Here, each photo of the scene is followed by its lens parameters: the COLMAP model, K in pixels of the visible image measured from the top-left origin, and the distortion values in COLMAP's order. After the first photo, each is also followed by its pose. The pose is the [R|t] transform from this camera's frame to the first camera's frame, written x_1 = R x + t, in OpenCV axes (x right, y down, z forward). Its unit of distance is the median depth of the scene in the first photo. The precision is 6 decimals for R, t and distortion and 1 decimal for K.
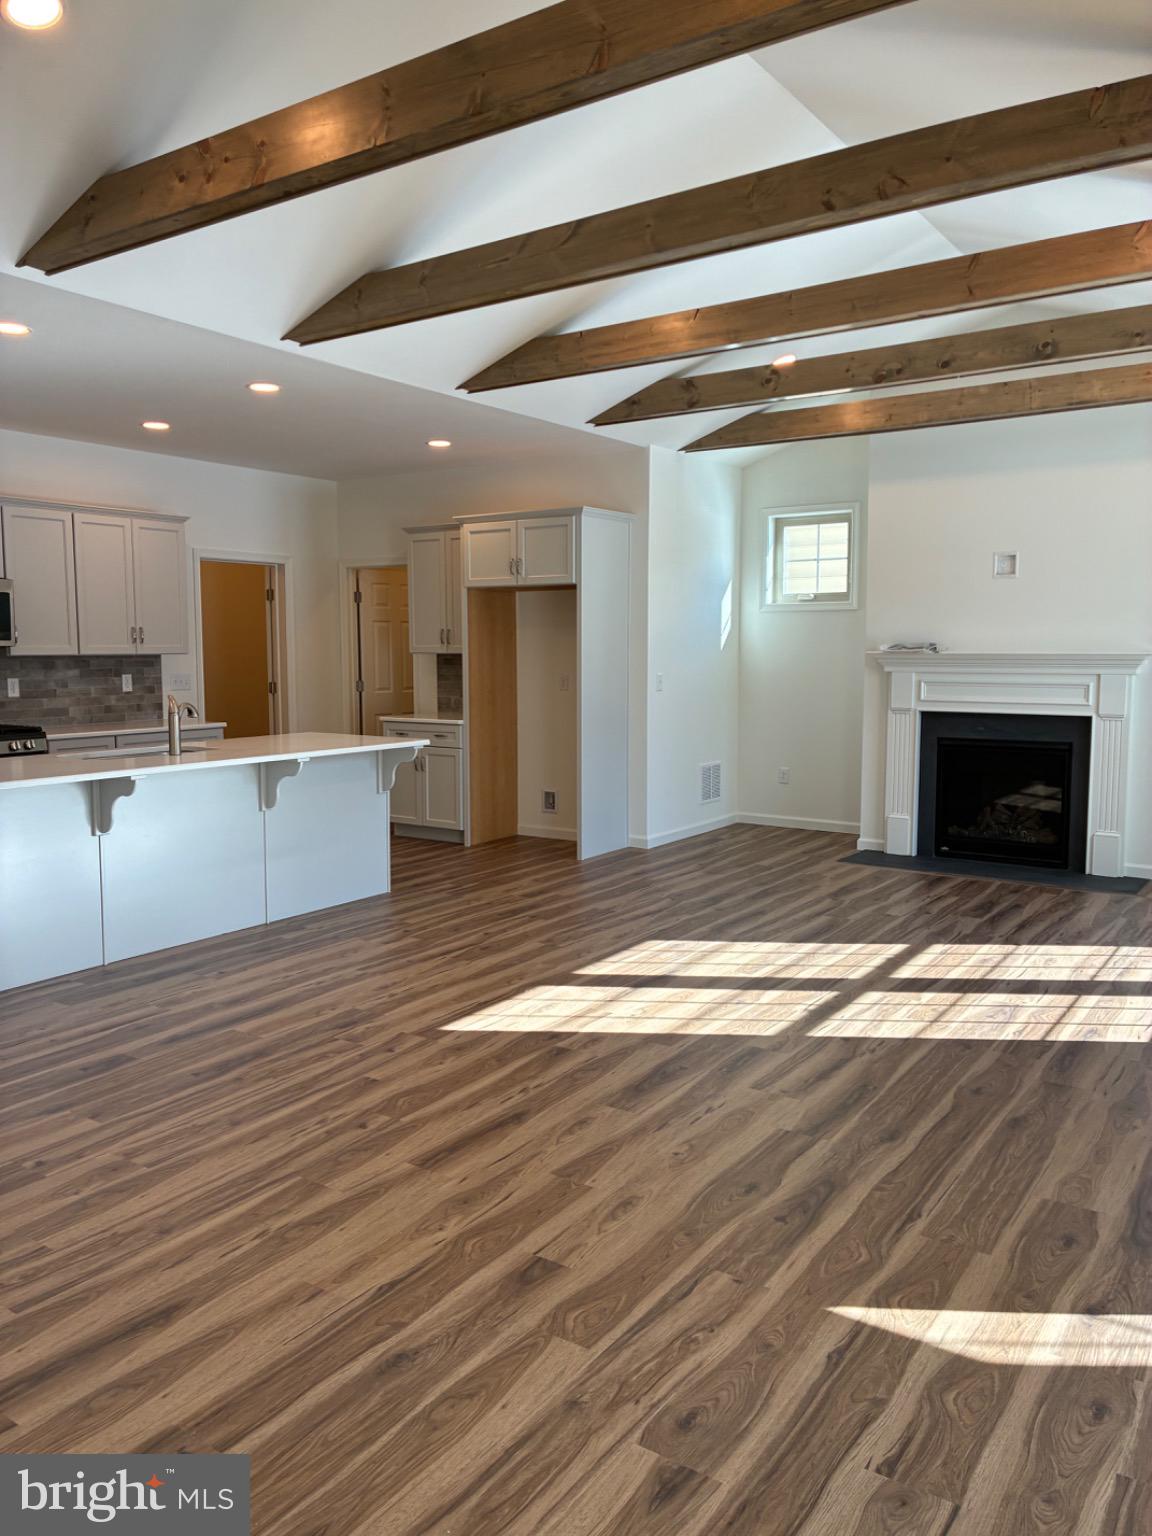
lens RADIAL K [[1168.3, 0, 573.7], [0, 1168.3, 768.7], [0, 0, 1]] dist [0.016008, -0.003609]
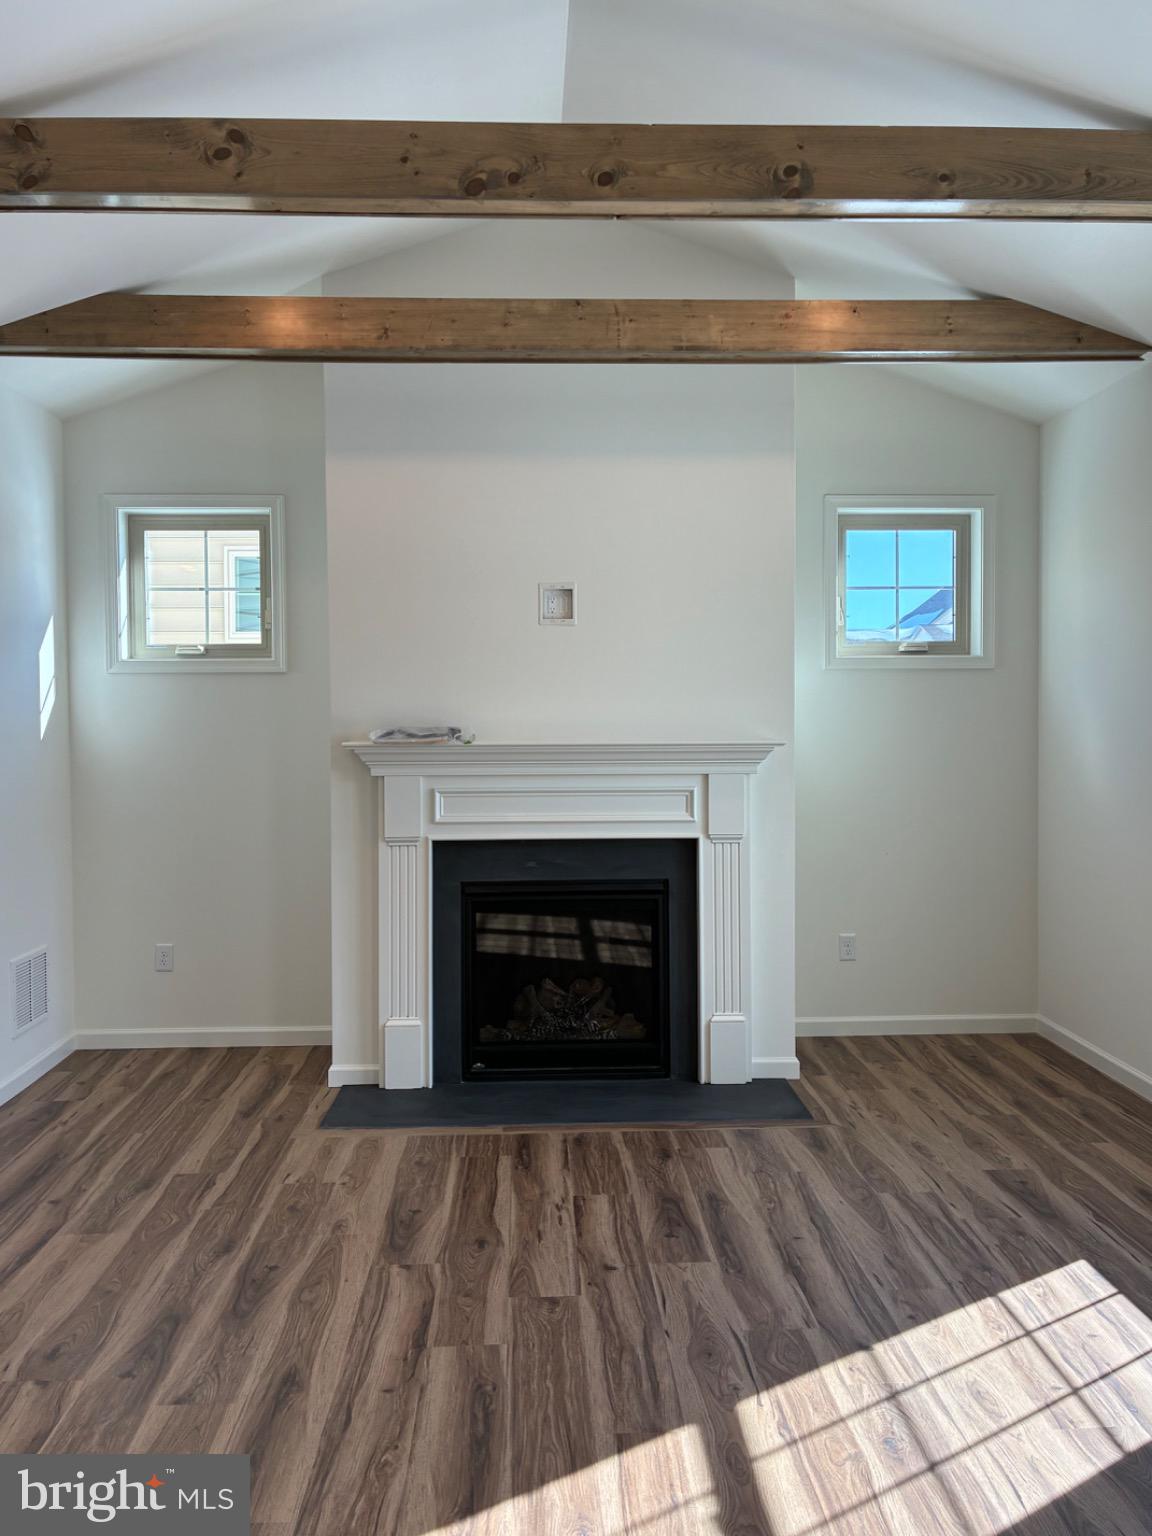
lens RADIAL K [[1193.3, 0, 578.3], [0, 1193.3, 765.3], [0, 0, 1]] dist [0.032250, -0.019145]
pose [[0.805360, -0.020784, 0.592422, -0.003977], [0.065605, 0.996371, -0.054231, -0.053628], [-0.589145, 0.082541, 0.803801, 0.500897]]
